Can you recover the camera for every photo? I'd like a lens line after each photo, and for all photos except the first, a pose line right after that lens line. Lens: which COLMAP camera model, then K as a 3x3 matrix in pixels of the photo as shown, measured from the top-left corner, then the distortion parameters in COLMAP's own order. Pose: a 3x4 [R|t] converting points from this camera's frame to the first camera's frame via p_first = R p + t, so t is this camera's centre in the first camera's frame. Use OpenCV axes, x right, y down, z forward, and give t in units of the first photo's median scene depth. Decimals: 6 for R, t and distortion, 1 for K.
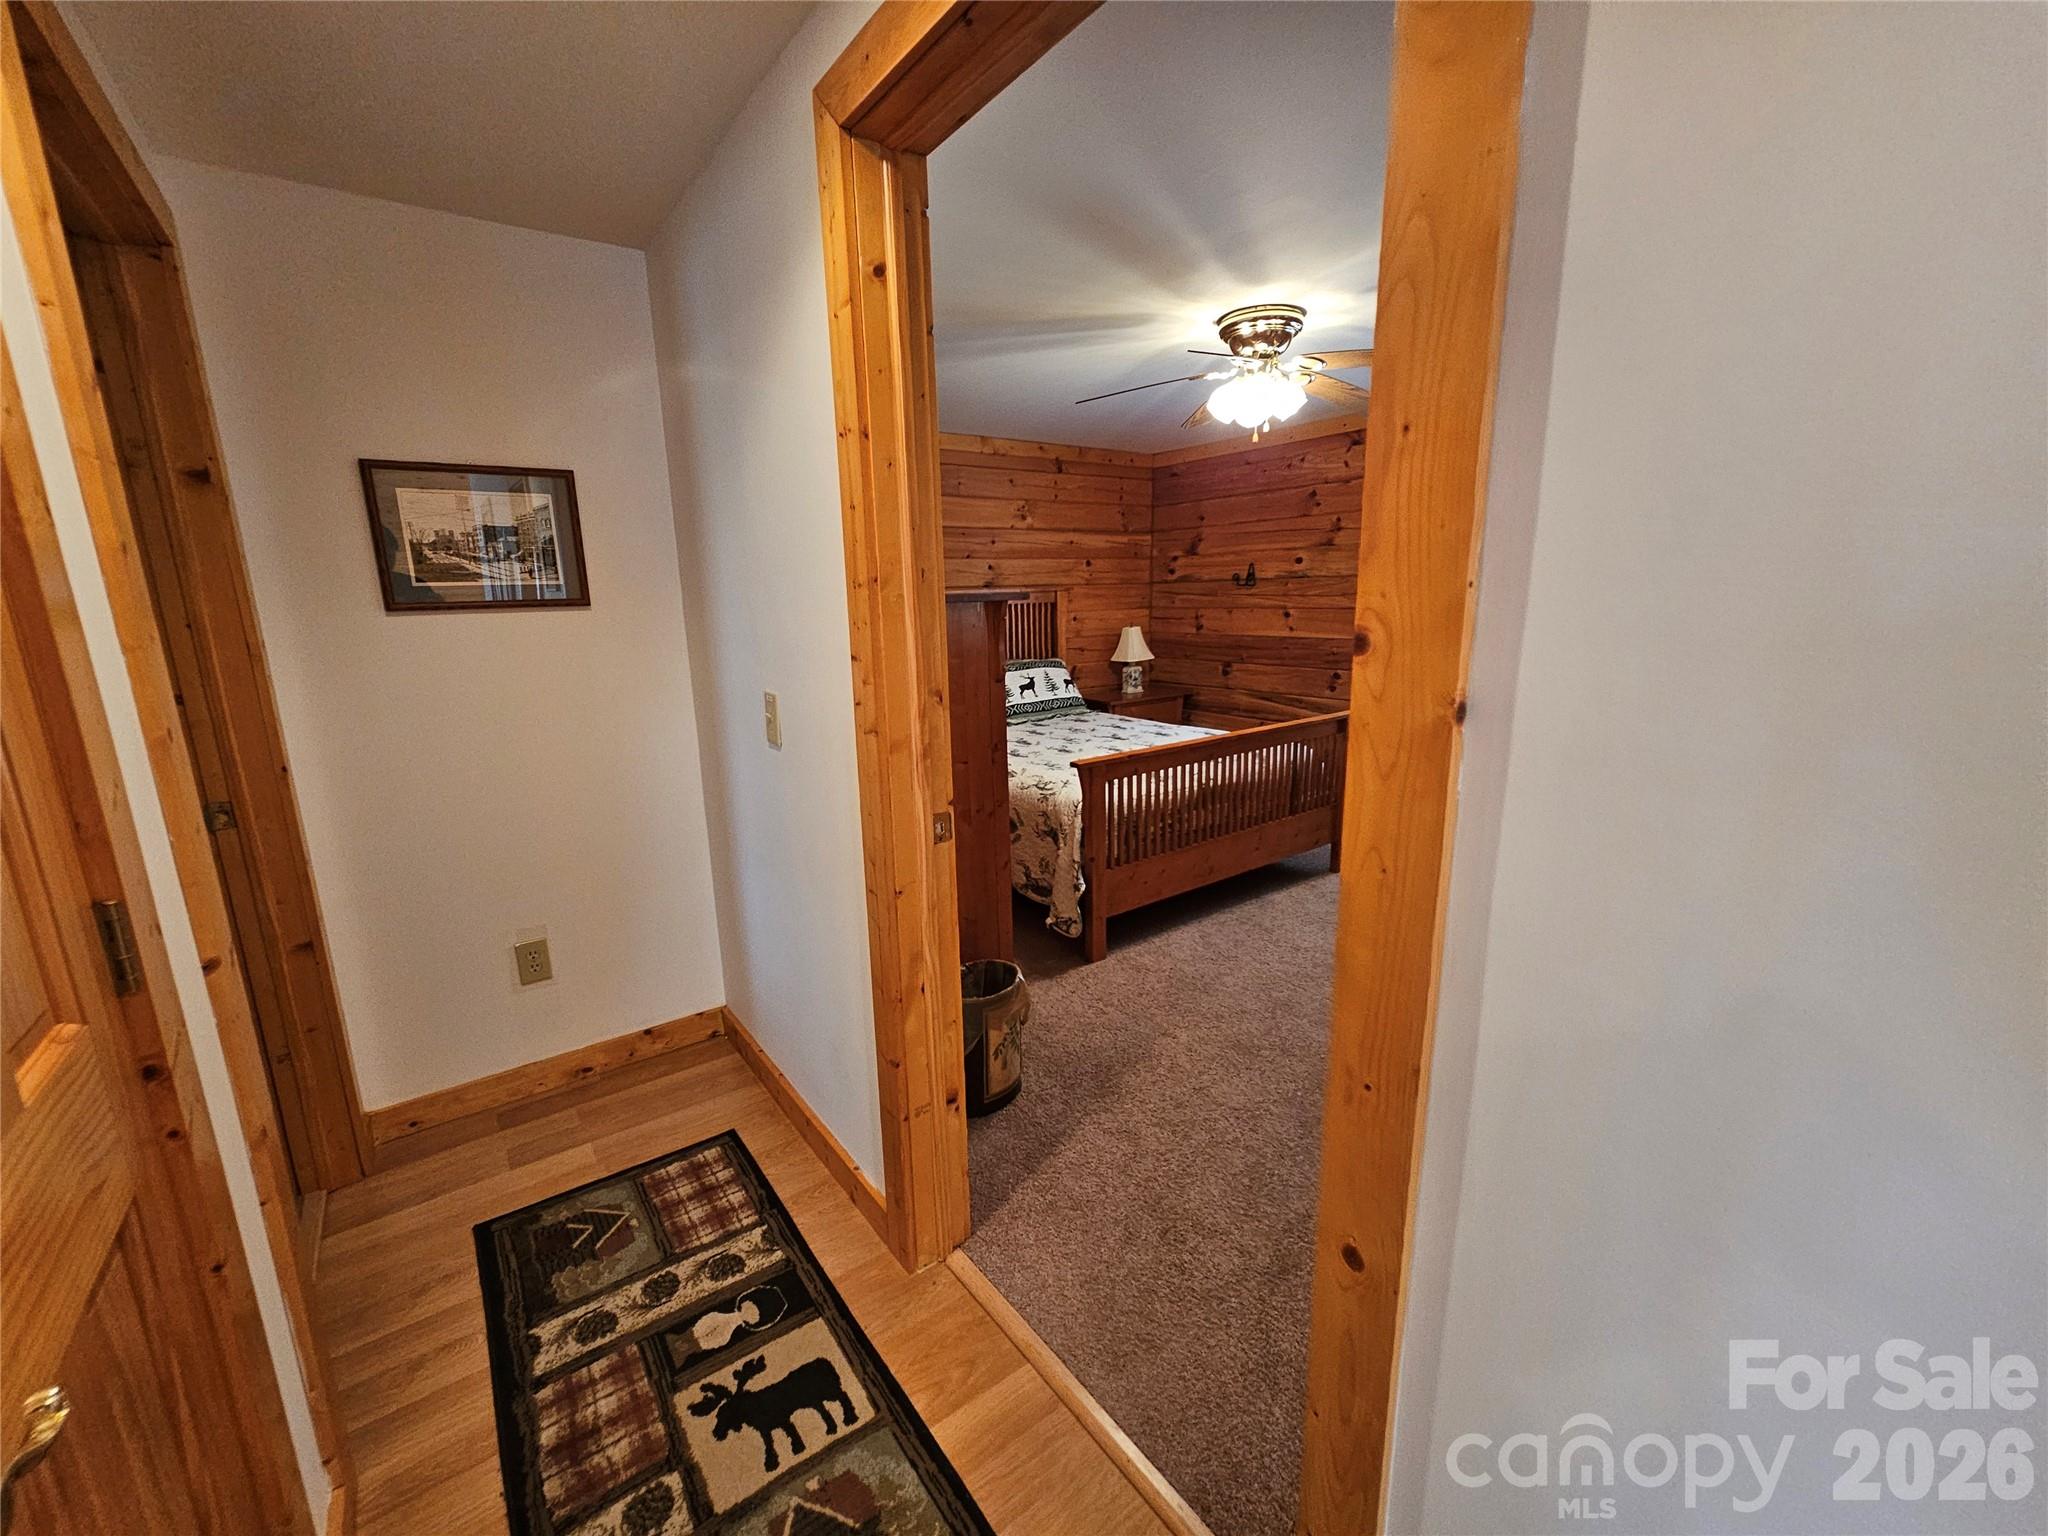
lens RADIAL K [[835.1, 0, 1015.2], [0, 835.1, 774.9], [0, 0, 1]] dist [-0.002025, 0.000400]
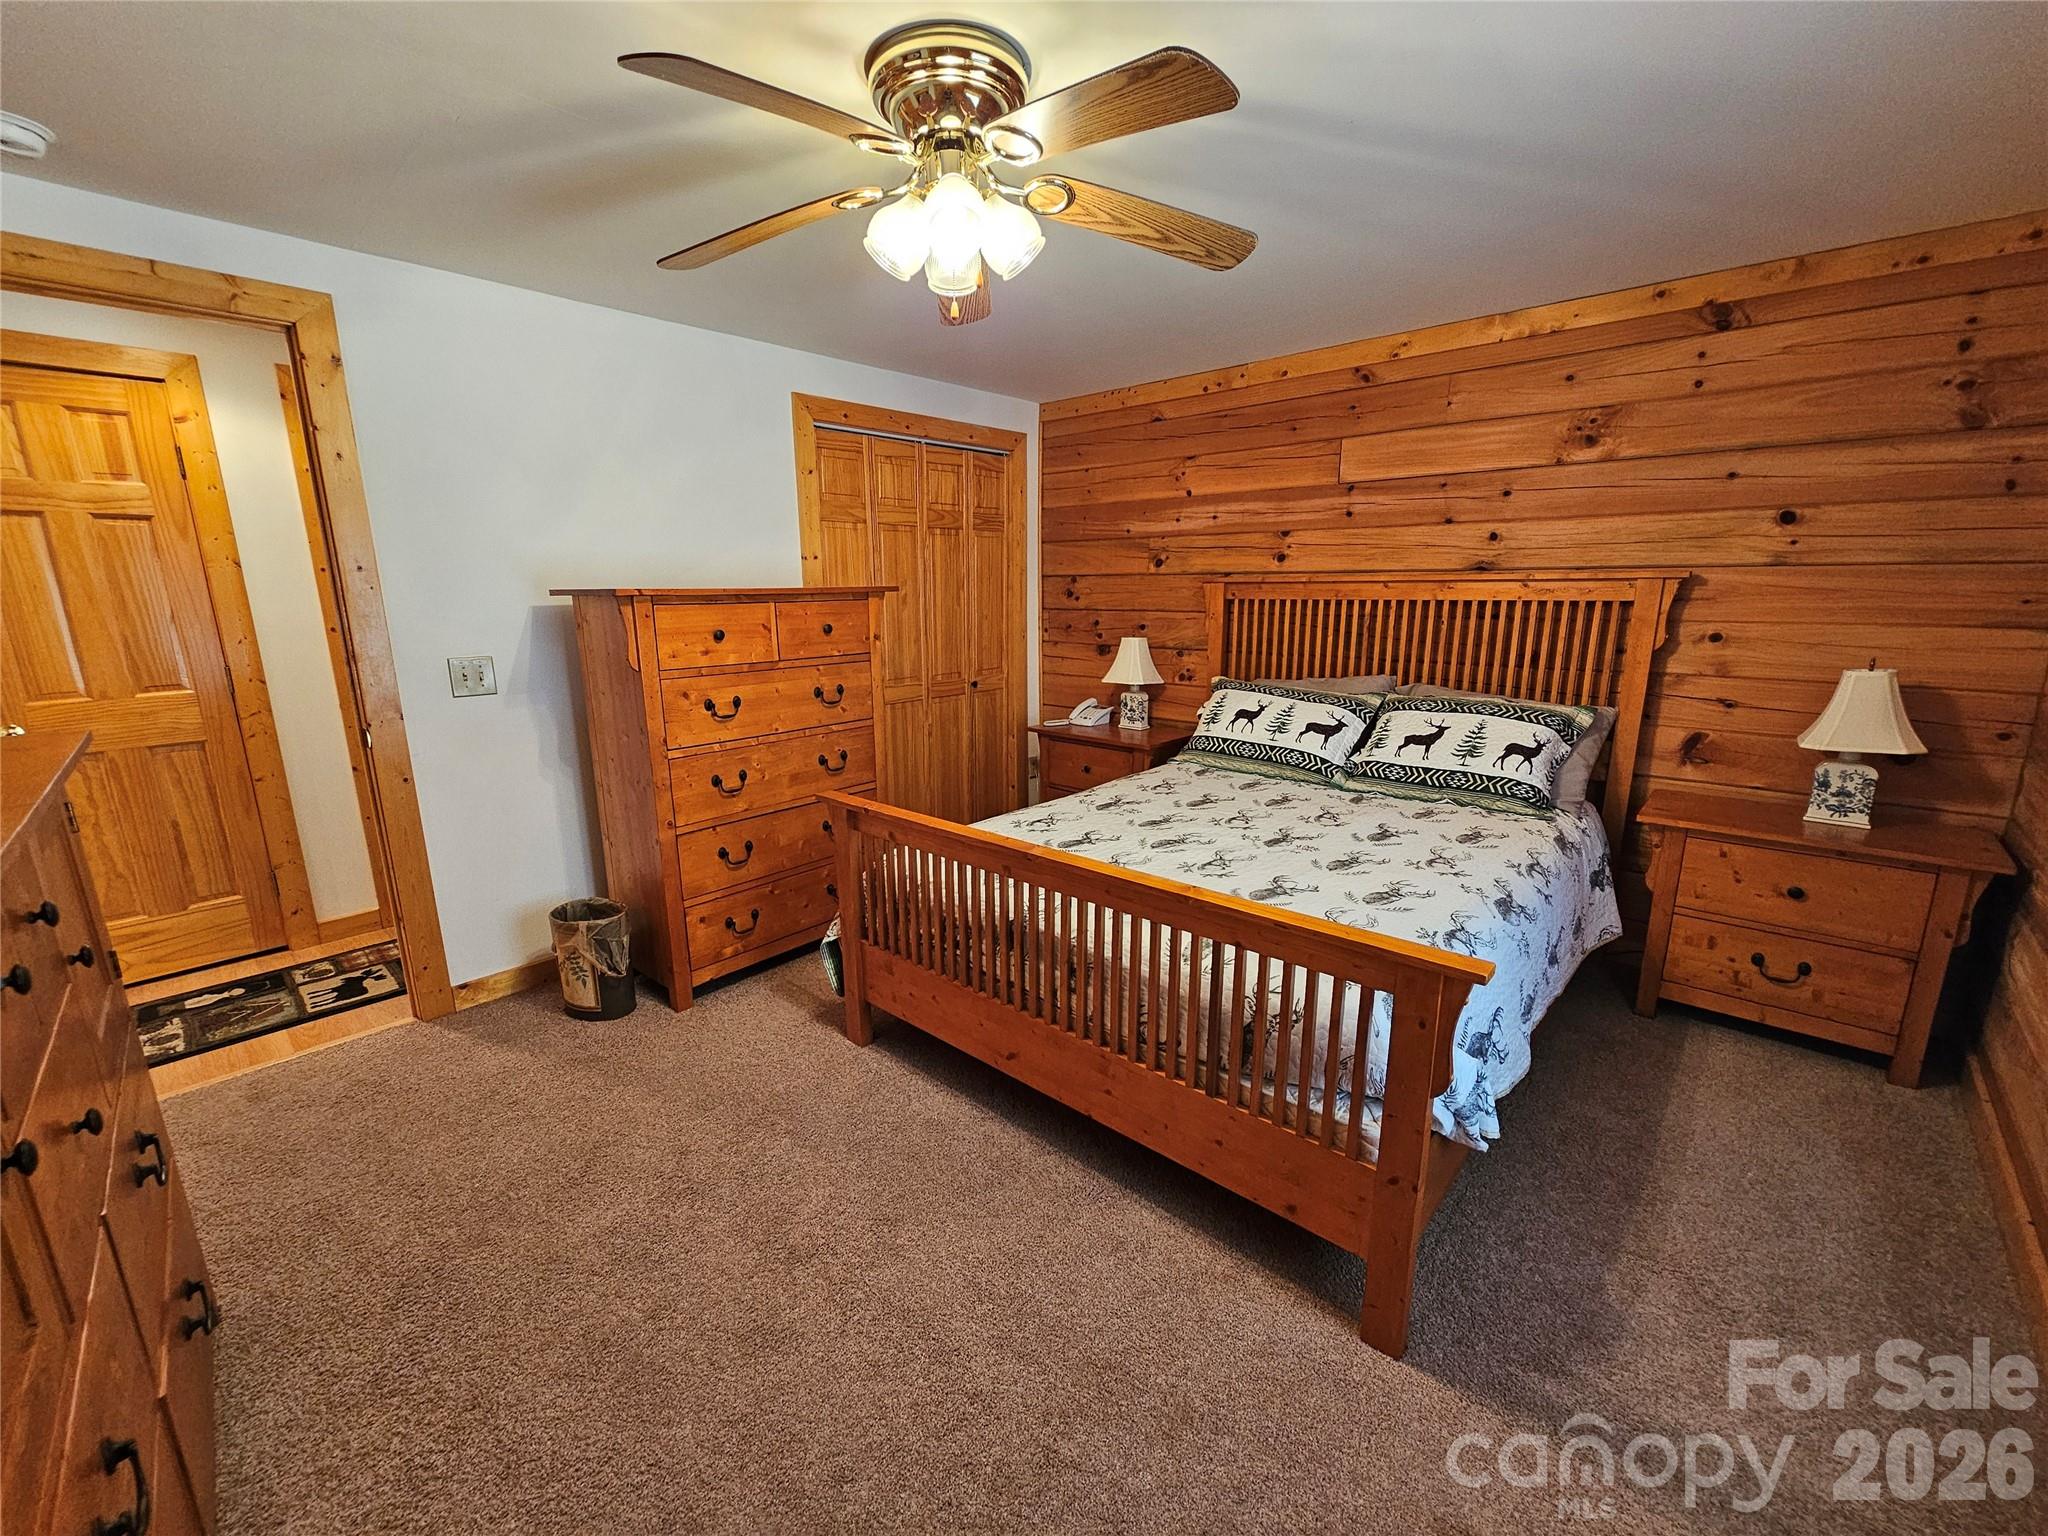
lens RADIAL K [[835.1, 0, 1003.1], [0, 835.1, 774.0], [0, 0, 1]] dist [-0.002025, 0.000400]
pose [[0.188524, 0.241434, -0.951929, 1.230836], [-0.206823, 0.957331, 0.201844, -0.325582], [0.960043, 0.158828, 0.230414, 1.339607]]
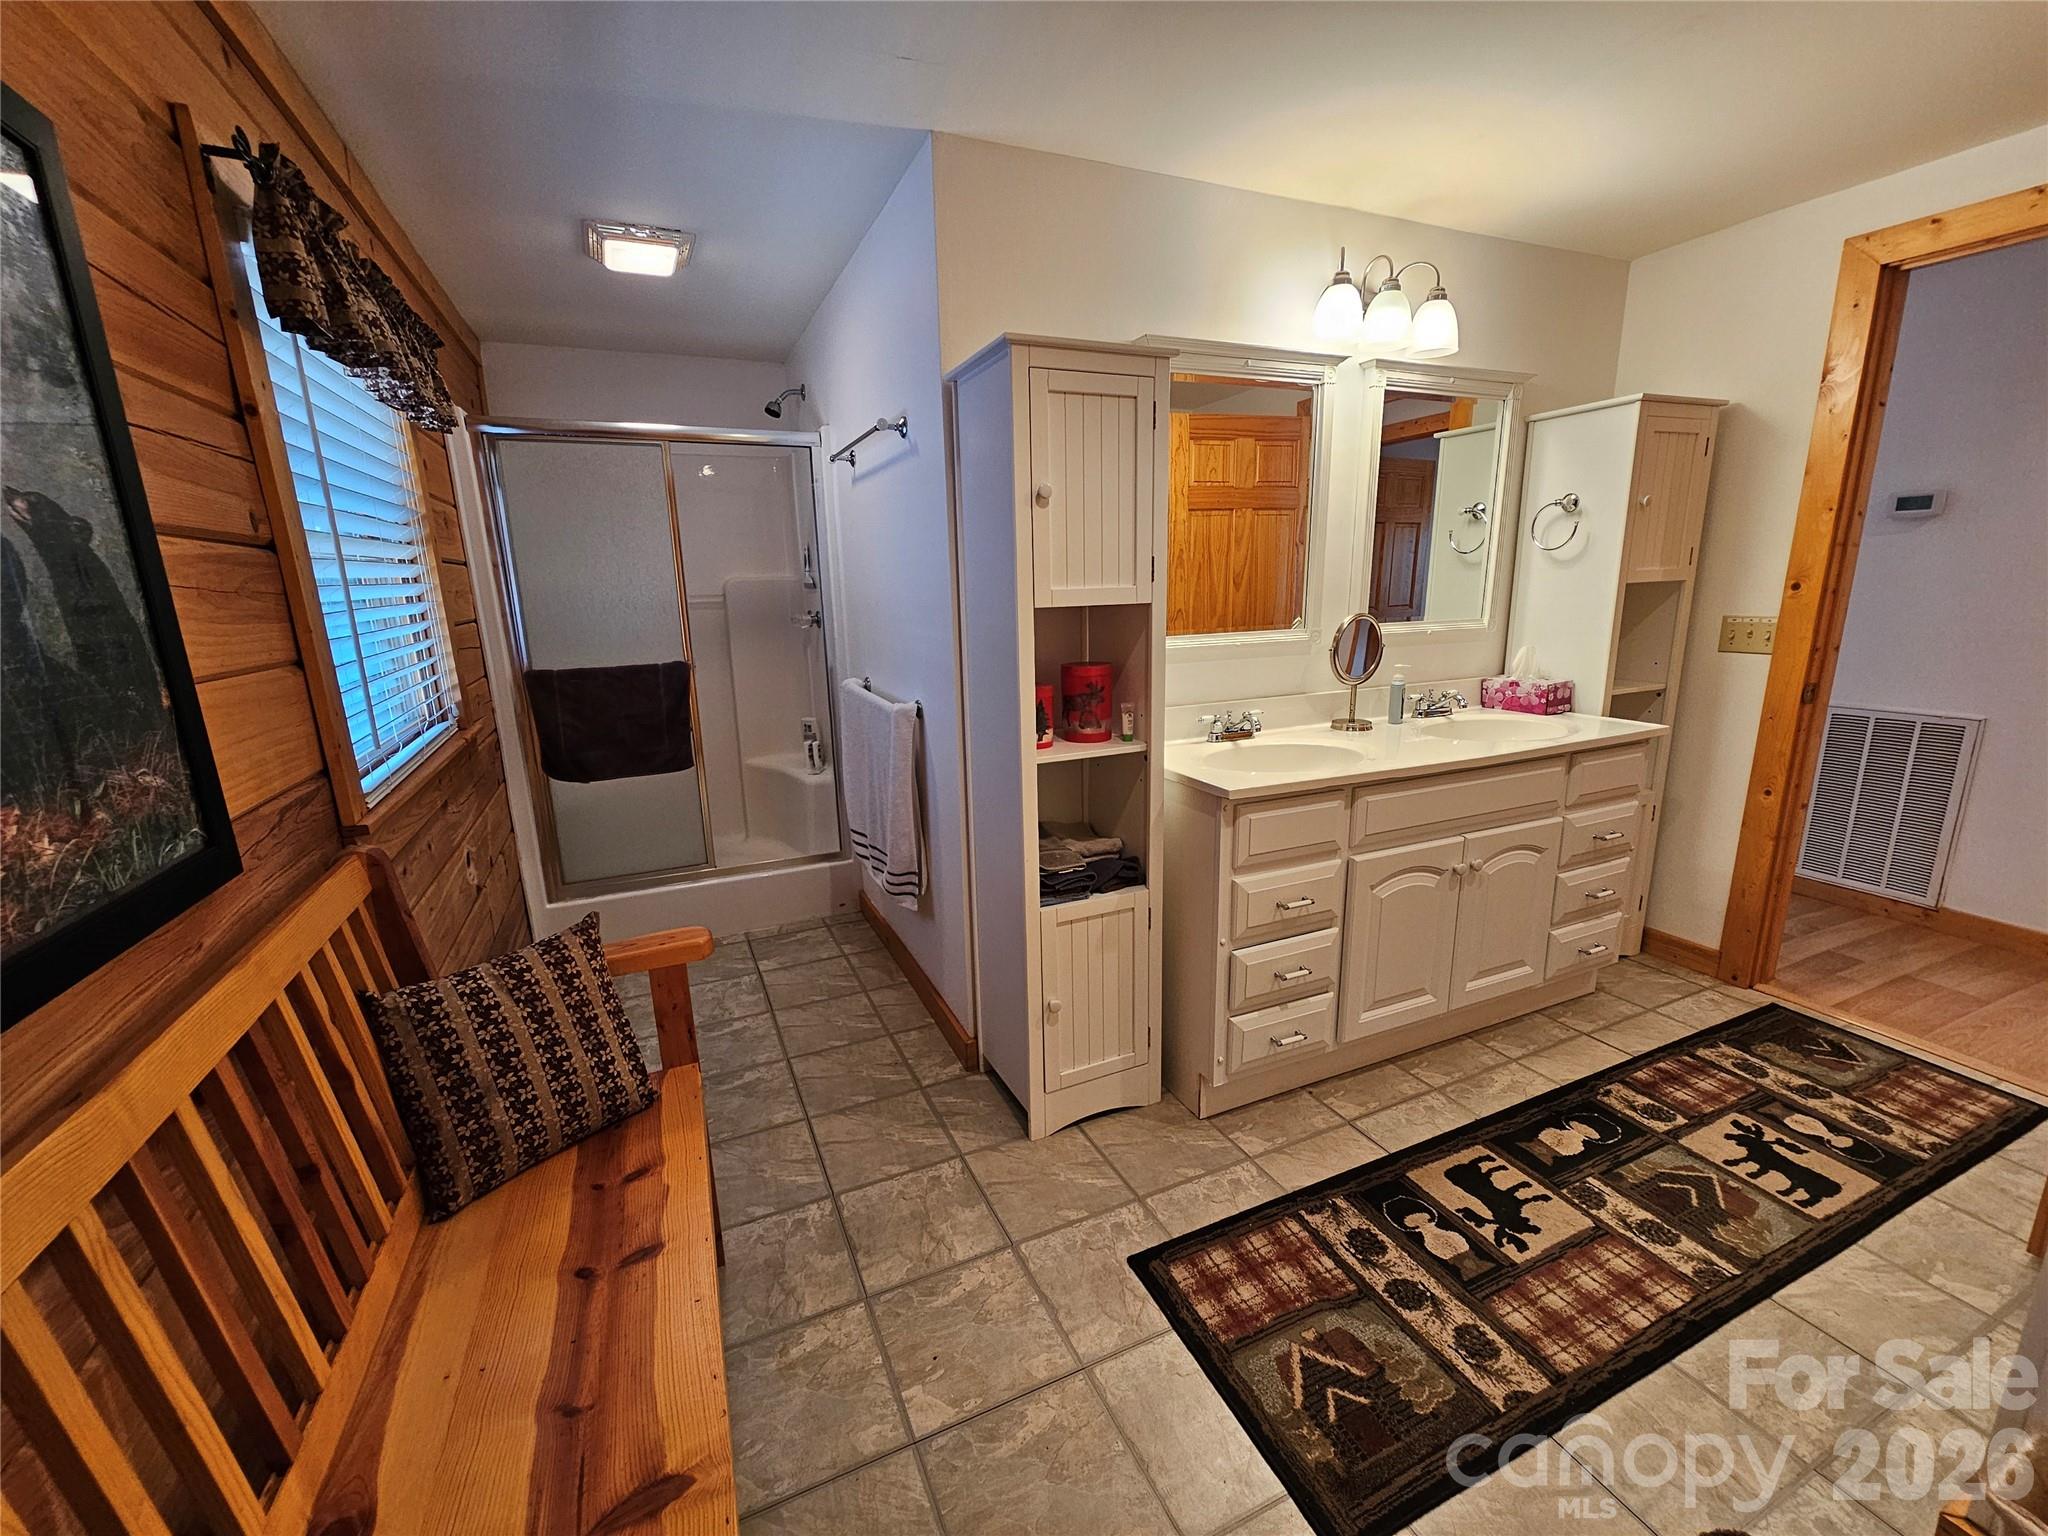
lens RADIAL K [[835.1, 0, 1015.7], [0, 835.1, 773.7], [0, 0, 1]] dist [-0.002025, 0.000400]
pose [[-0.206696, 0.268813, -0.940753, 0.698875], [-0.175780, 0.935669, 0.305982, -0.006413], [0.962485, 0.228611, -0.146147, -0.067092]]
